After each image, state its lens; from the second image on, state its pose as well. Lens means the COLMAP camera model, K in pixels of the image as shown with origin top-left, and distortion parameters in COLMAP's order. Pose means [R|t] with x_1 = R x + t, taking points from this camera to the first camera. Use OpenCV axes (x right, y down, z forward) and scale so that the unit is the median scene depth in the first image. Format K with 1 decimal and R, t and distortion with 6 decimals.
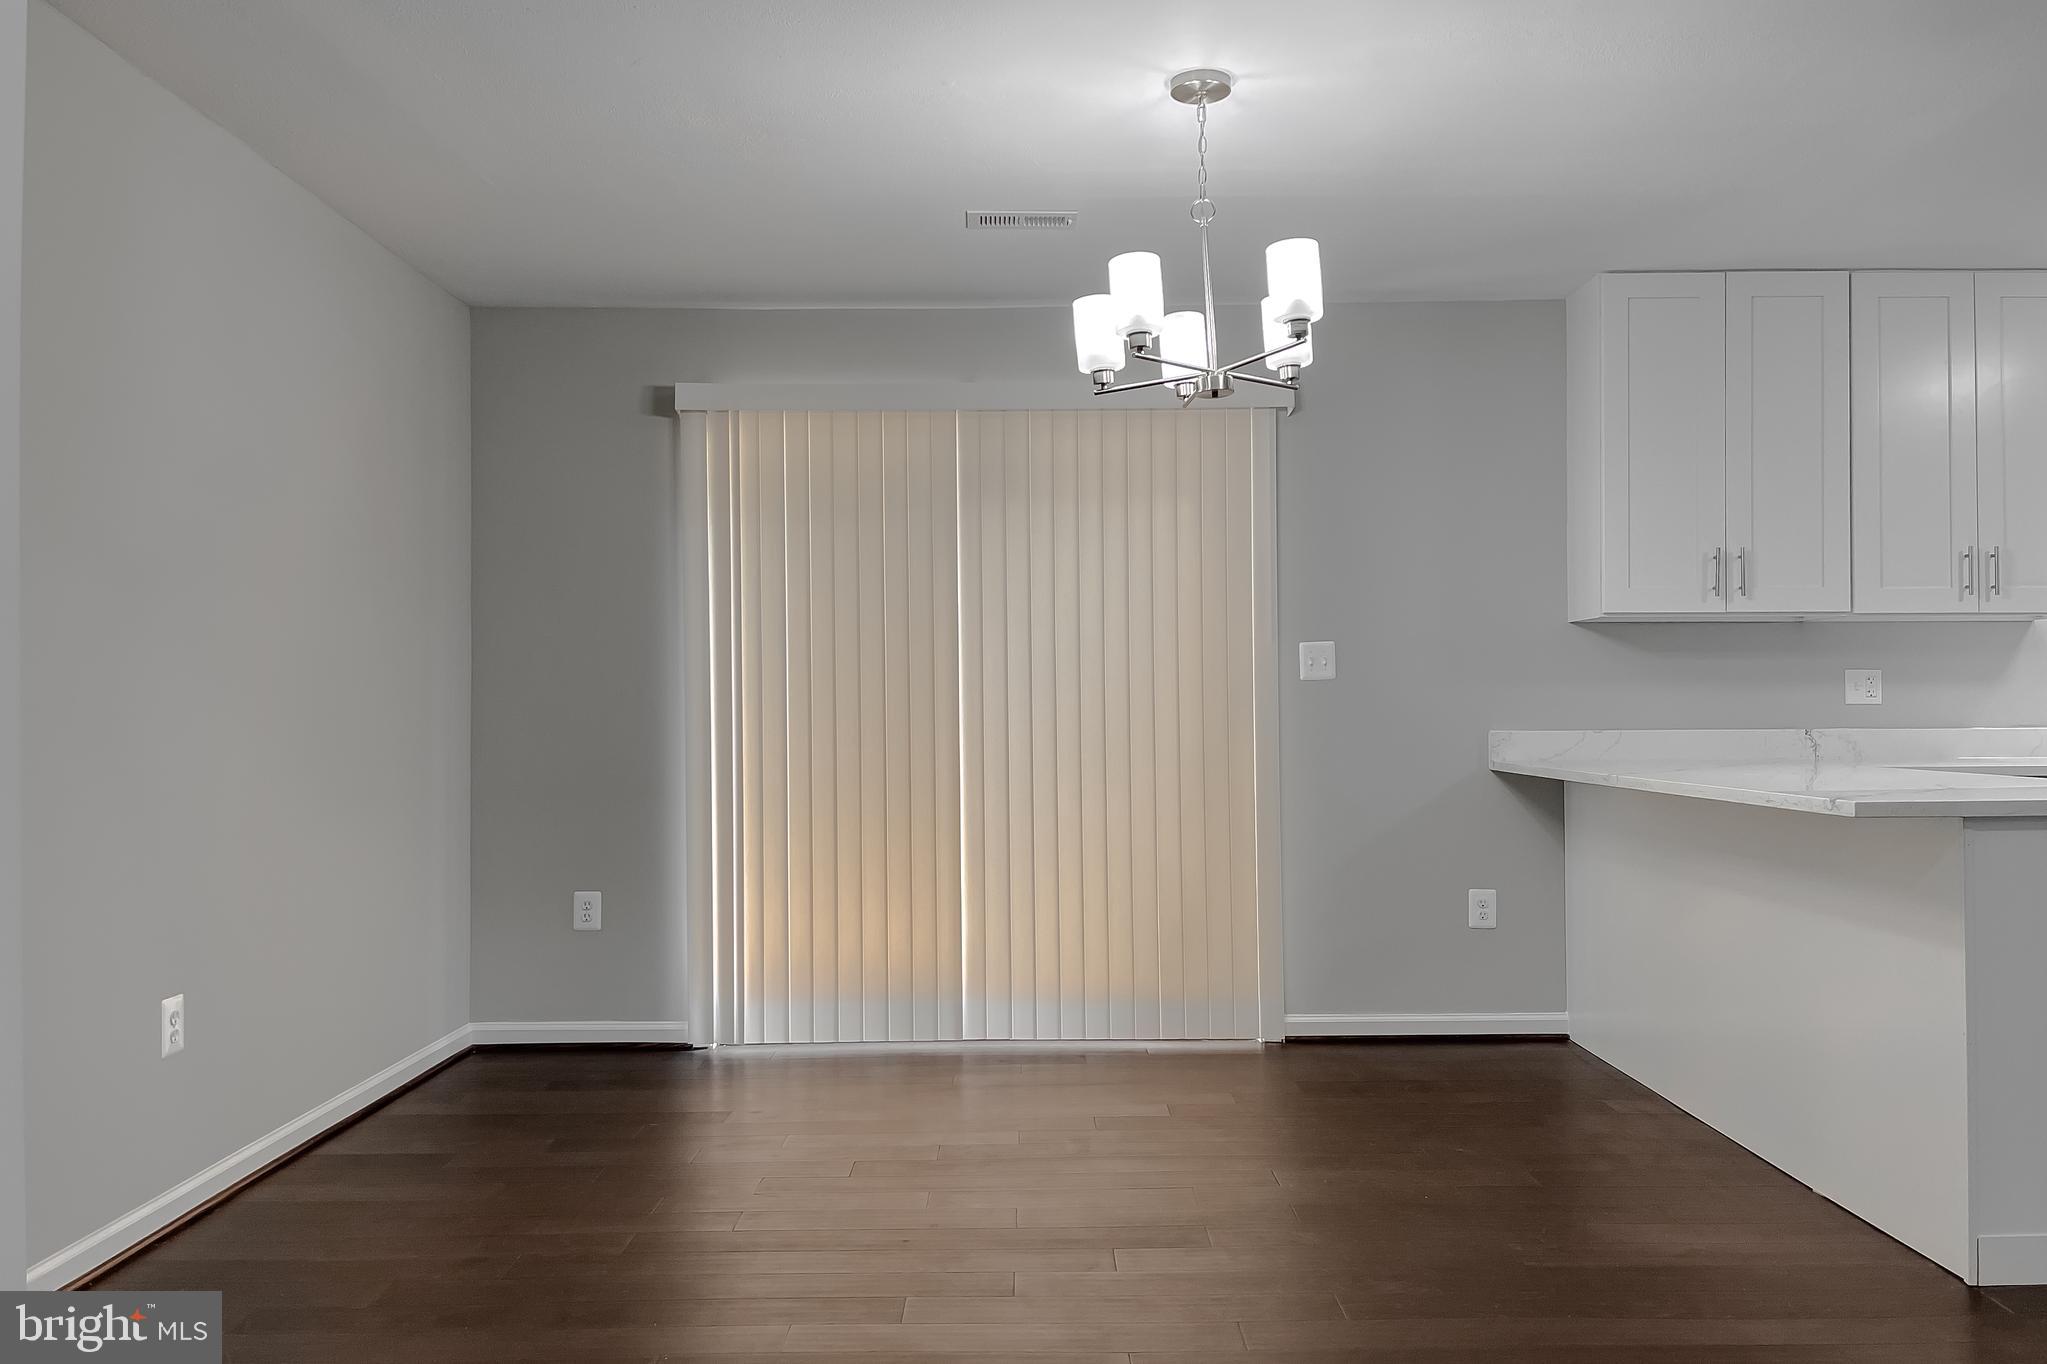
lens RADIAL K [[1584.5, 0, 1017.4], [0, 1584.5, 693.7], [0, 0, 1]] dist [0.025892, -0.016406]
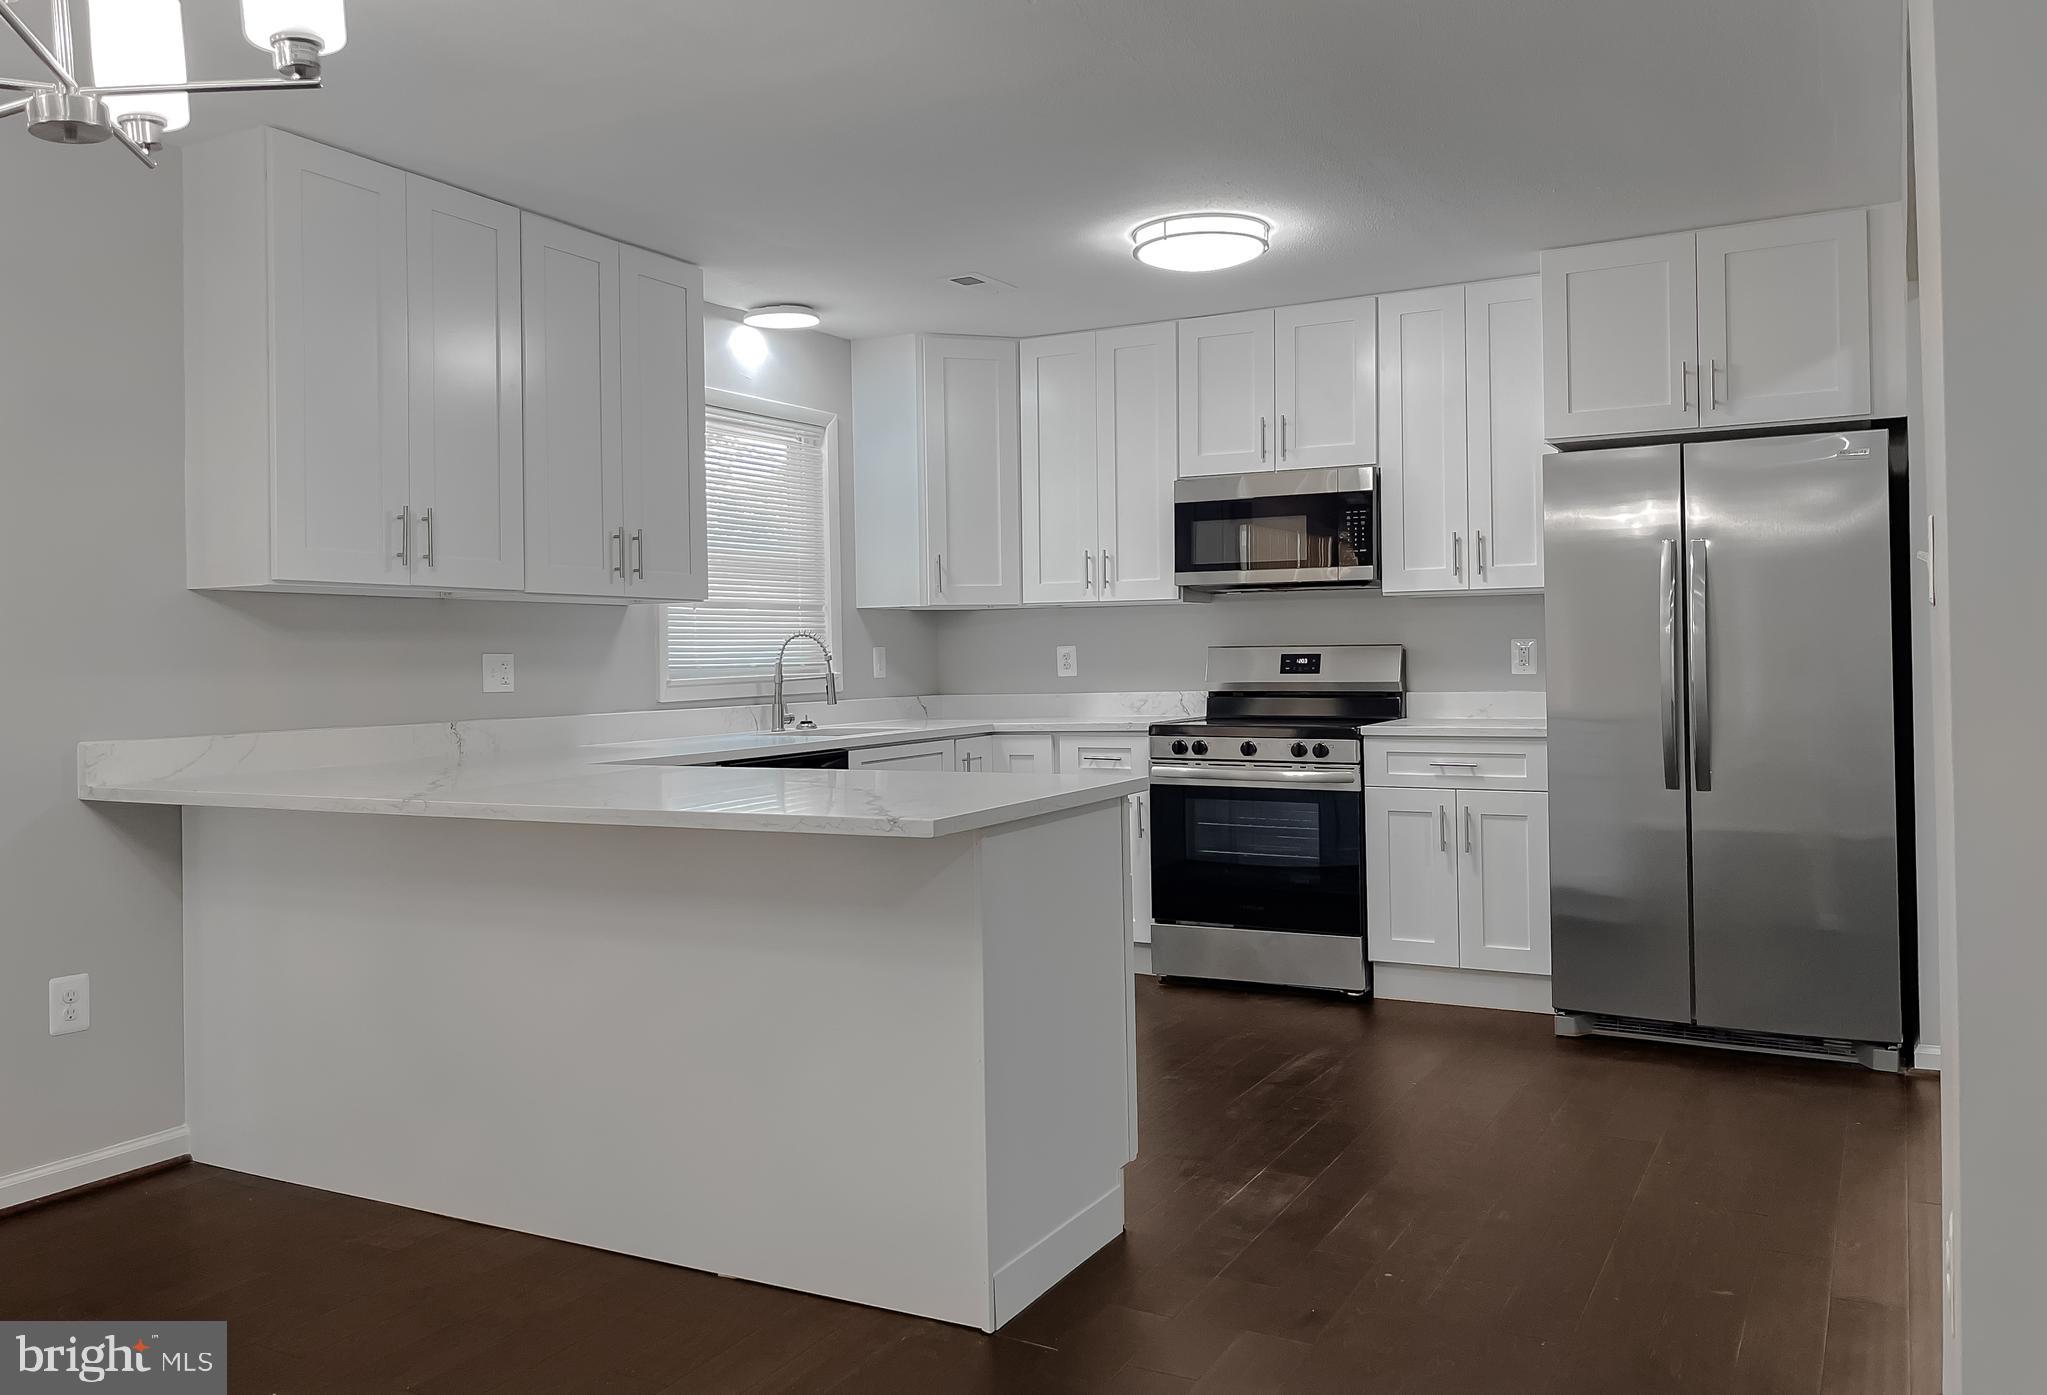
lens RADIAL K [[1559.9, 0, 1033.8], [0, 1559.9, 641.4], [0, 0, 1]] dist [0.054556, -0.050480]
pose [[0.464740, 0.008291, 0.885409, -0.117264], [0.003236, 0.999934, -0.011062, -0.011591], [-0.885441, 0.008006, 0.464682, 0.320056]]
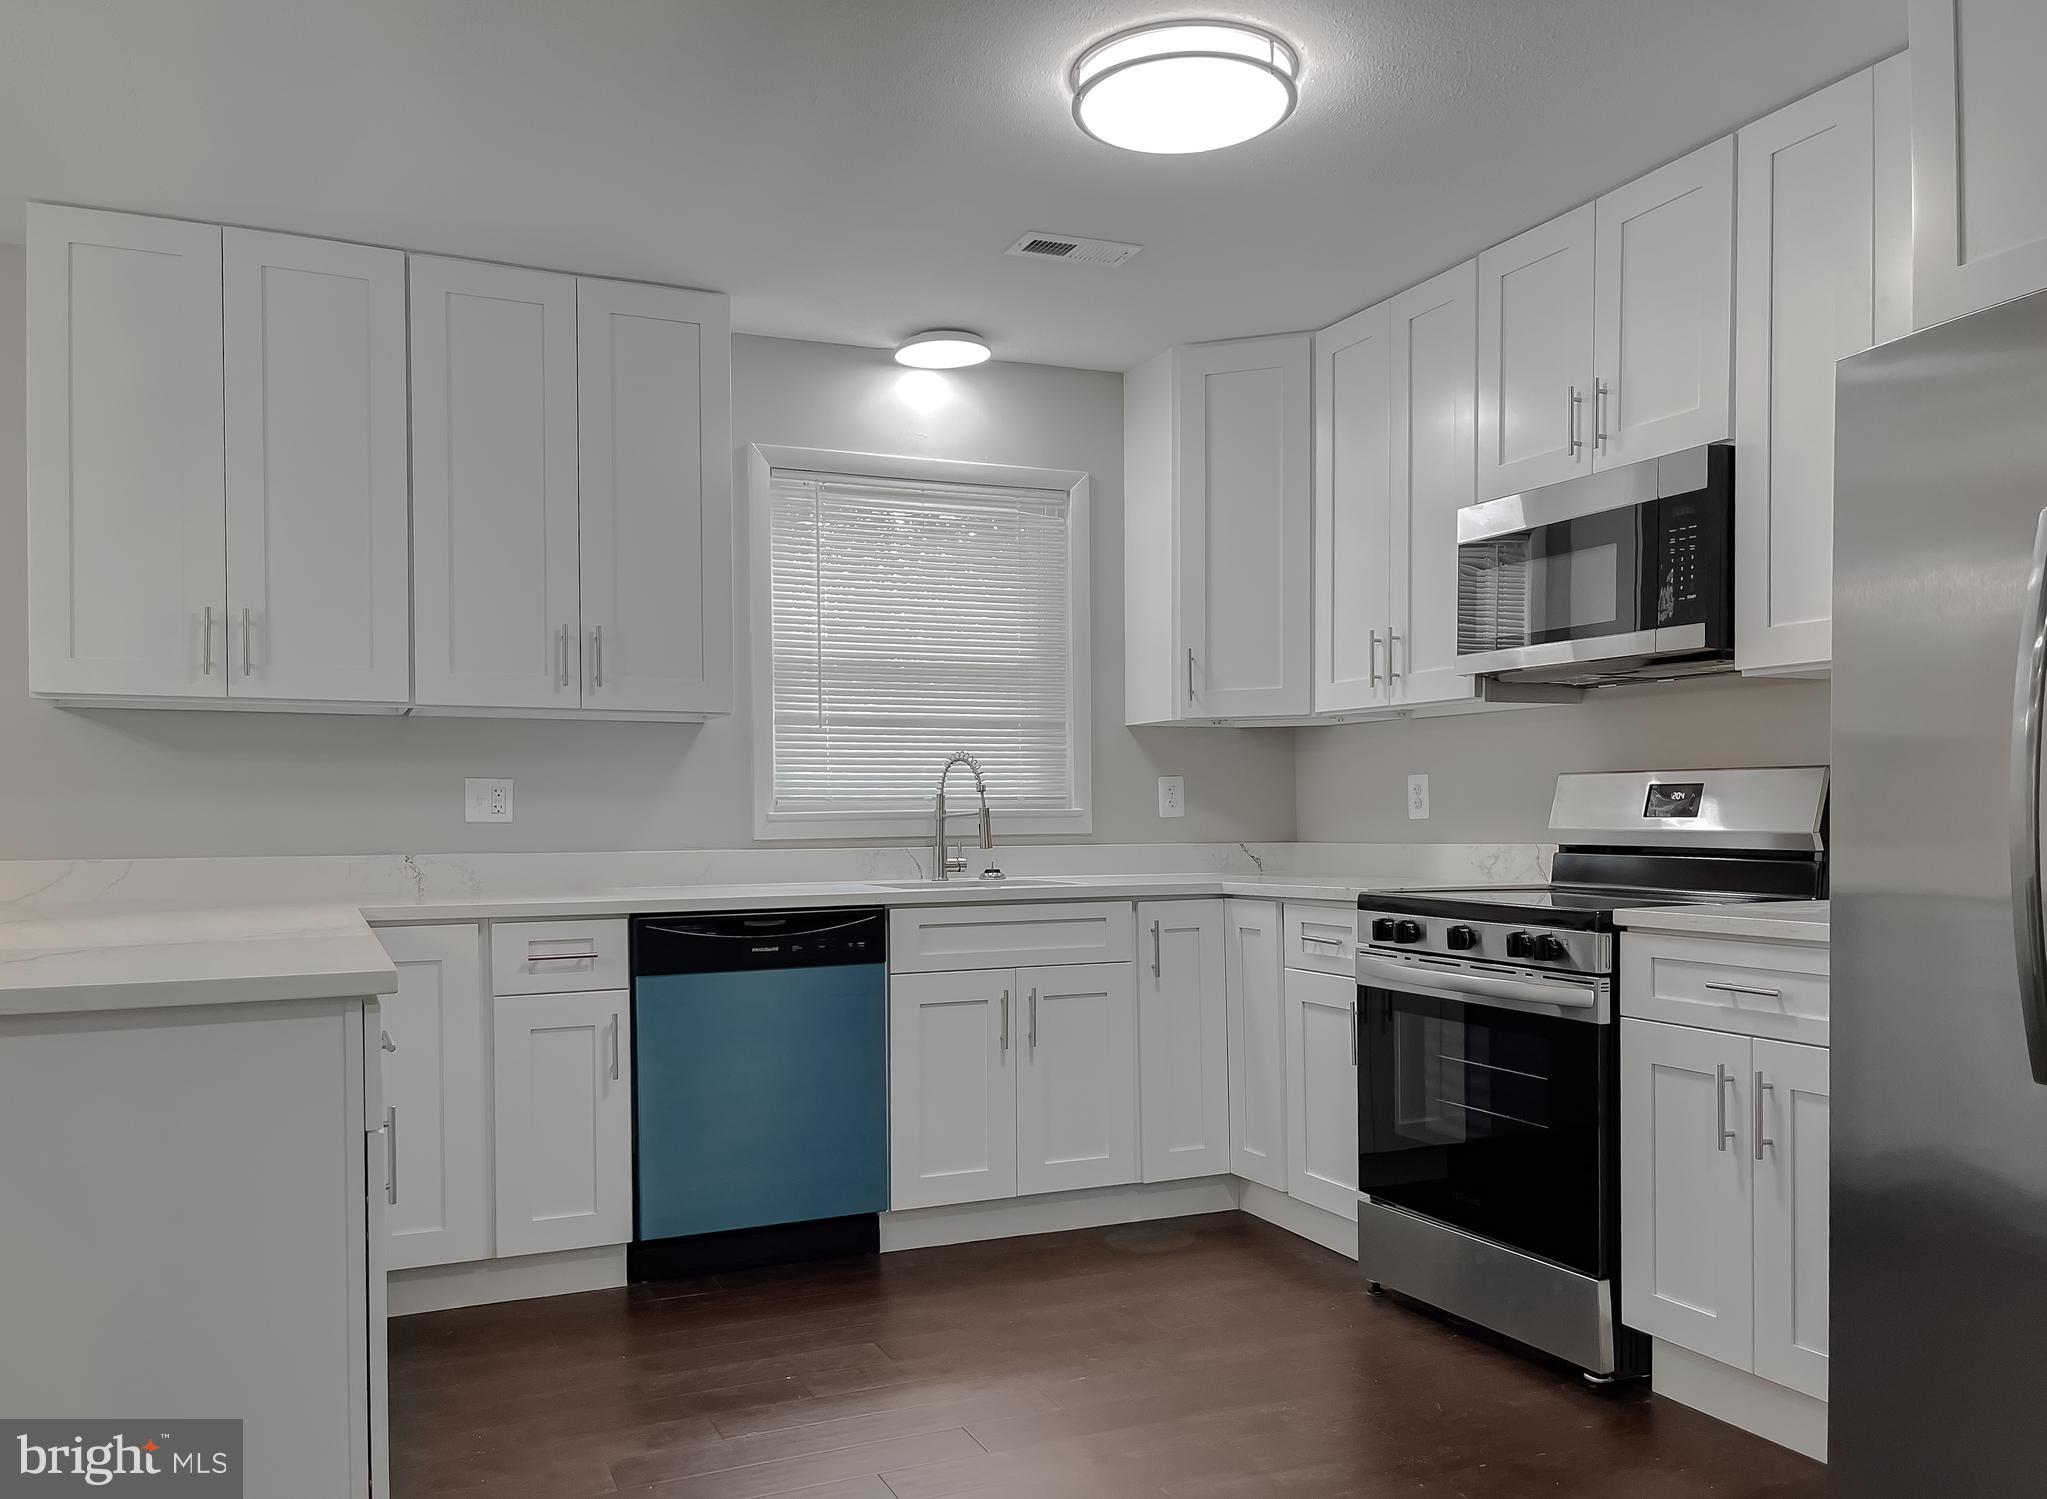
lens RADIAL K [[1596.6, 0, 1058.2], [0, 1596.6, 835.4], [0, 0, 1]] dist [0.042149, -0.046957]
pose [[0.904474, -0.003443, 0.426515, 0.450338], [-0.005368, 0.999796, 0.019455, -0.004203], [-0.426495, -0.019886, 0.904271, 0.162303]]
